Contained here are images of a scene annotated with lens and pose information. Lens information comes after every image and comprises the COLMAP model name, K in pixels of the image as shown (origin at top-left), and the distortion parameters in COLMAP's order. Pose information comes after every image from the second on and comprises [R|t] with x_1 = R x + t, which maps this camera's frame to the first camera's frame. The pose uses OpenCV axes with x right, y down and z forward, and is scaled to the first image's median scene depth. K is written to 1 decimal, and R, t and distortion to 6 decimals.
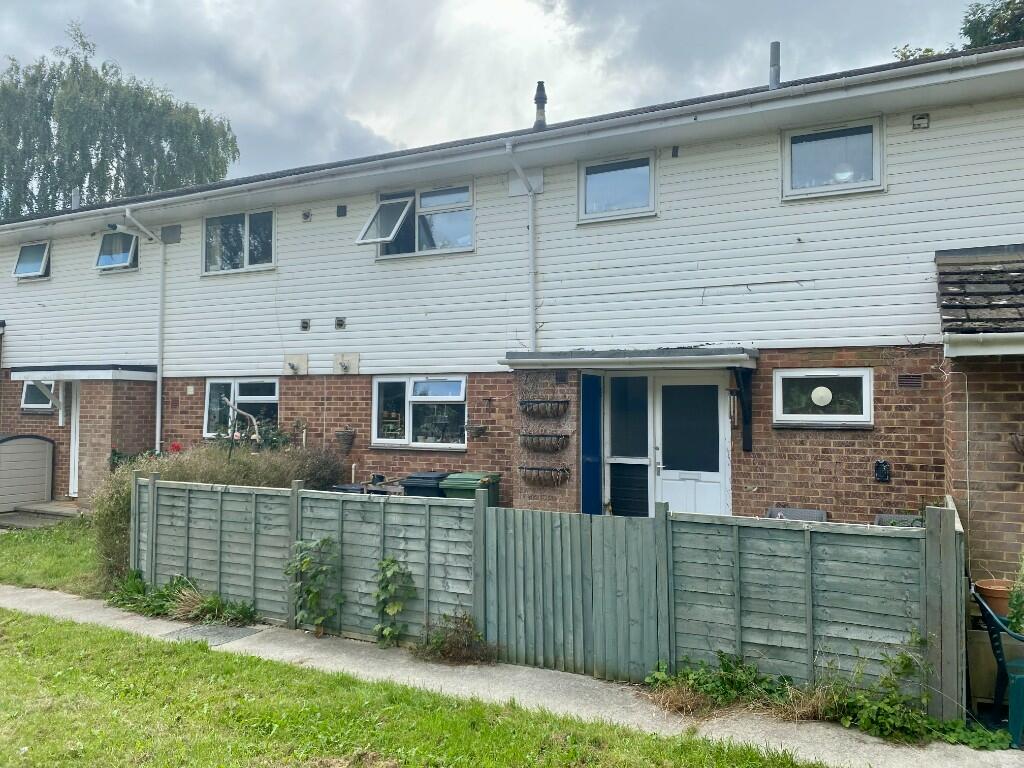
lens RADIAL K [[776.6, 0, 511.0], [0, 776.6, 383.5], [0, 0, 1]] dist [0.047311, 0.000035]
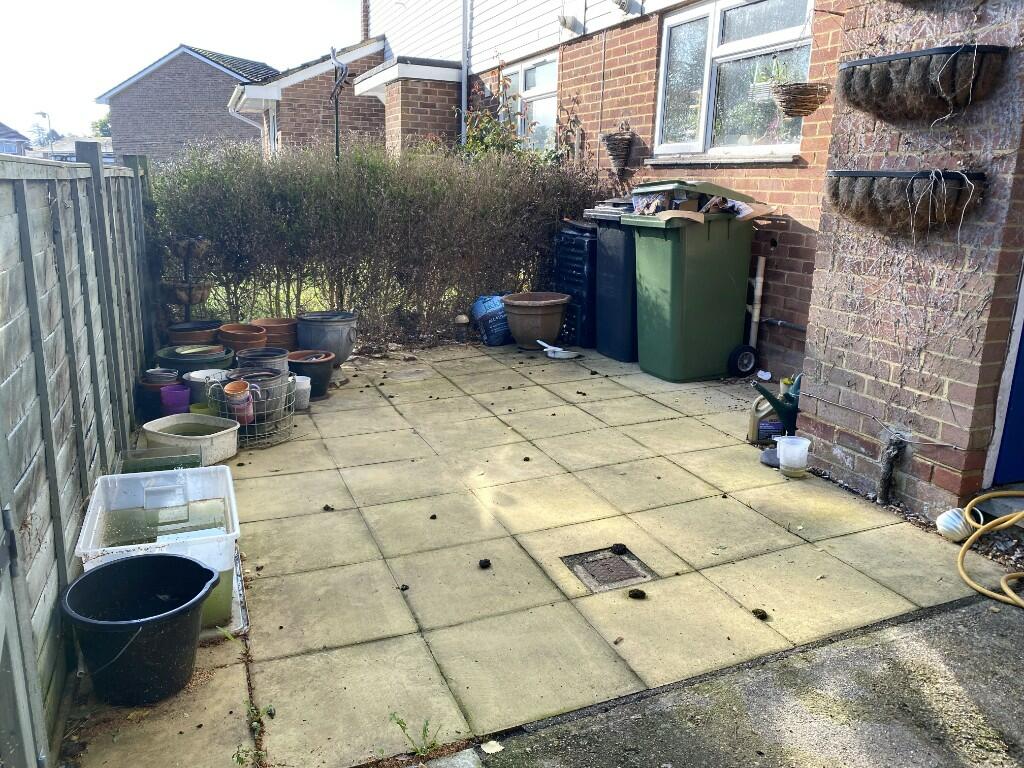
lens RADIAL K [[776.6, 0, 513.5], [0, 776.6, 383.3], [0, 0, 1]] dist [0.047311, 0.000035]
pose [[0.752260, 0.181708, -0.633314, 0.110883], [-0.009448, 0.964094, 0.265393, 0.085416], [0.658798, -0.193661, 0.726966, 0.520220]]
